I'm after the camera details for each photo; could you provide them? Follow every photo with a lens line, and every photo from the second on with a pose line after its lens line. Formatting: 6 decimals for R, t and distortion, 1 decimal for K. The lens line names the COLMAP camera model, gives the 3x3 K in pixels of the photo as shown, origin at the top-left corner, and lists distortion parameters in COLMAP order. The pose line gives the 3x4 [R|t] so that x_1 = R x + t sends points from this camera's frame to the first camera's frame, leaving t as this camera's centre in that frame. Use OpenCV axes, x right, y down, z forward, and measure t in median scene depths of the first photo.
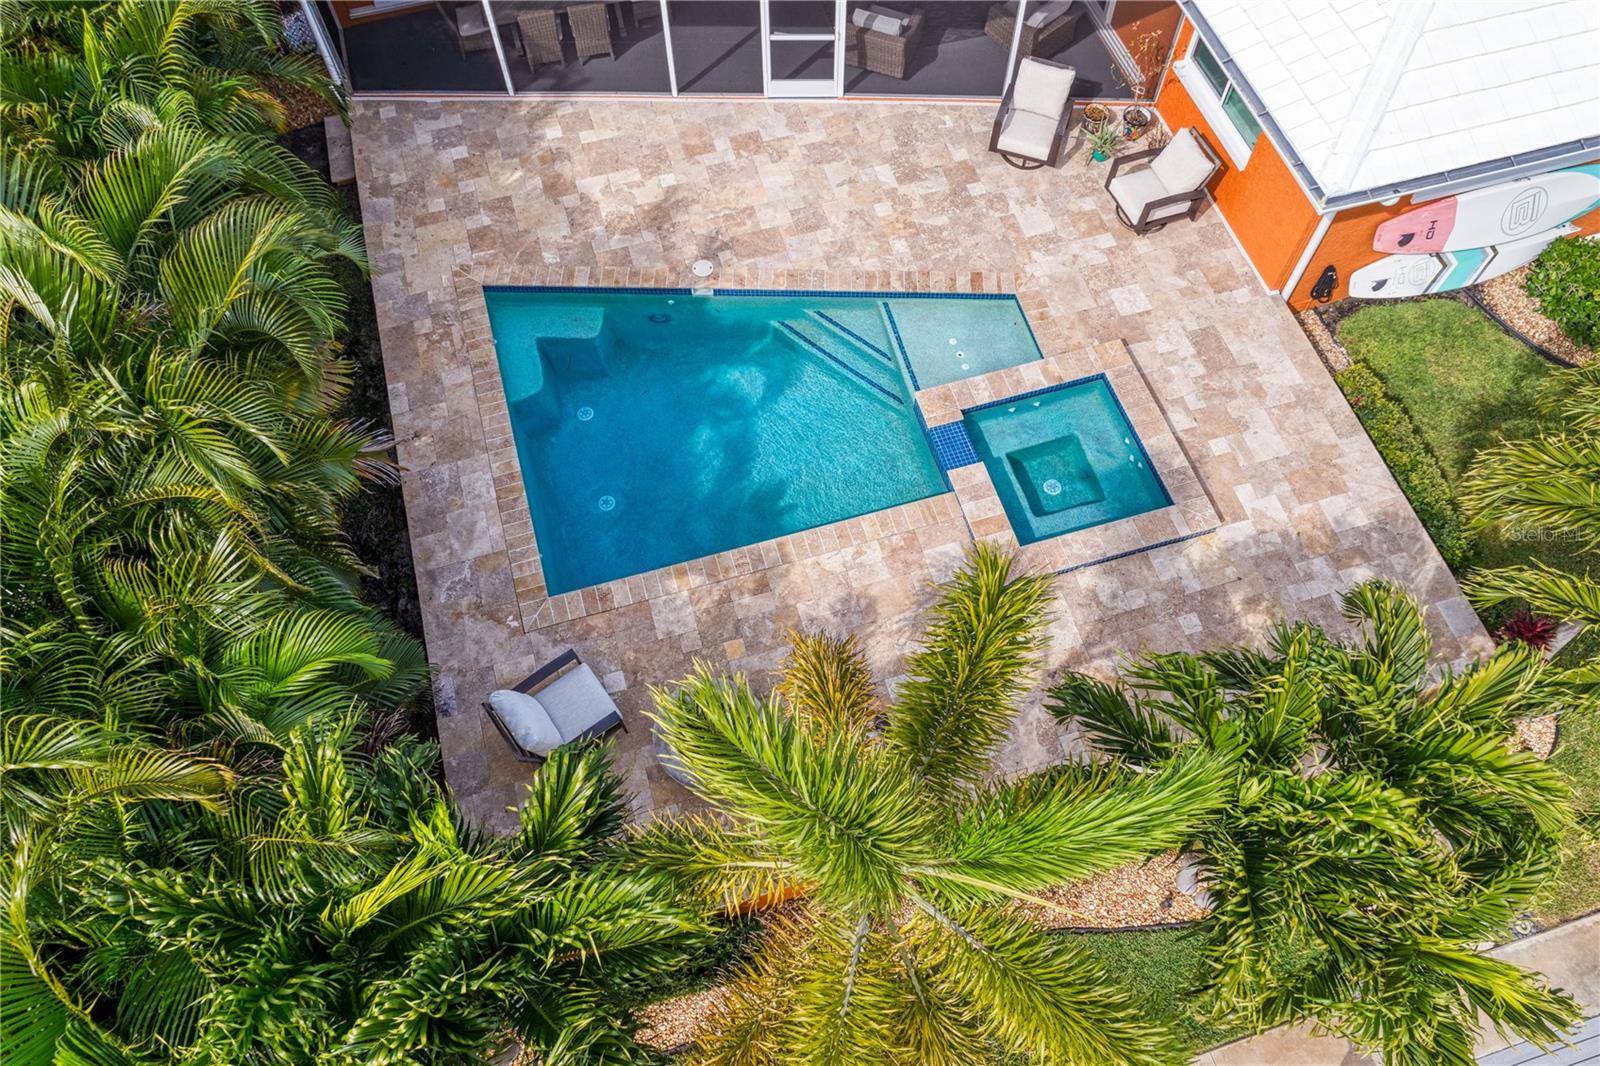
lens RADIAL K [[1129.9, 0, 807.8], [0, 1129.9, 532.7], [0, 0, 1]] dist [-0.038889, 0.000627]
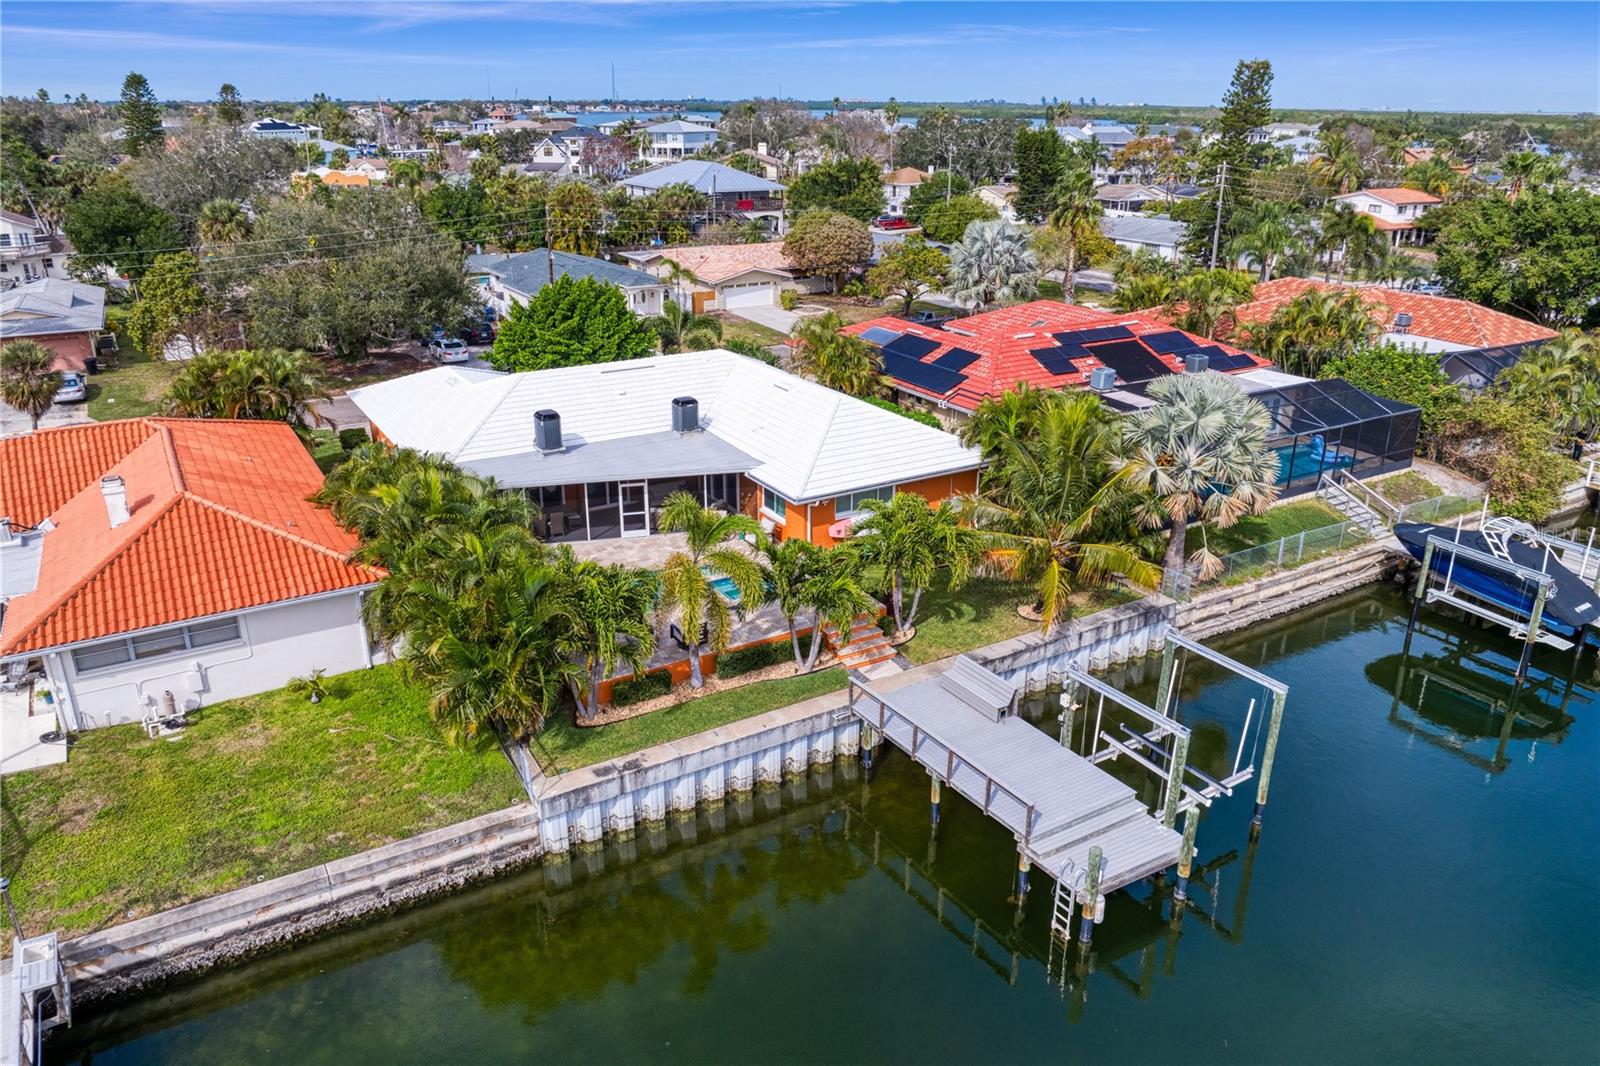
lens RADIAL K [[1129.9, 0, 805.7], [0, 1129.9, 530.5], [0, 0, 1]] dist [-0.038889, 0.000627]
pose [[0.966053, -0.084670, 0.244074, -0.317896], [0.225773, 0.735914, -0.638324, 1.695256], [-0.125571, 0.671760, 0.730048, -1.274101]]
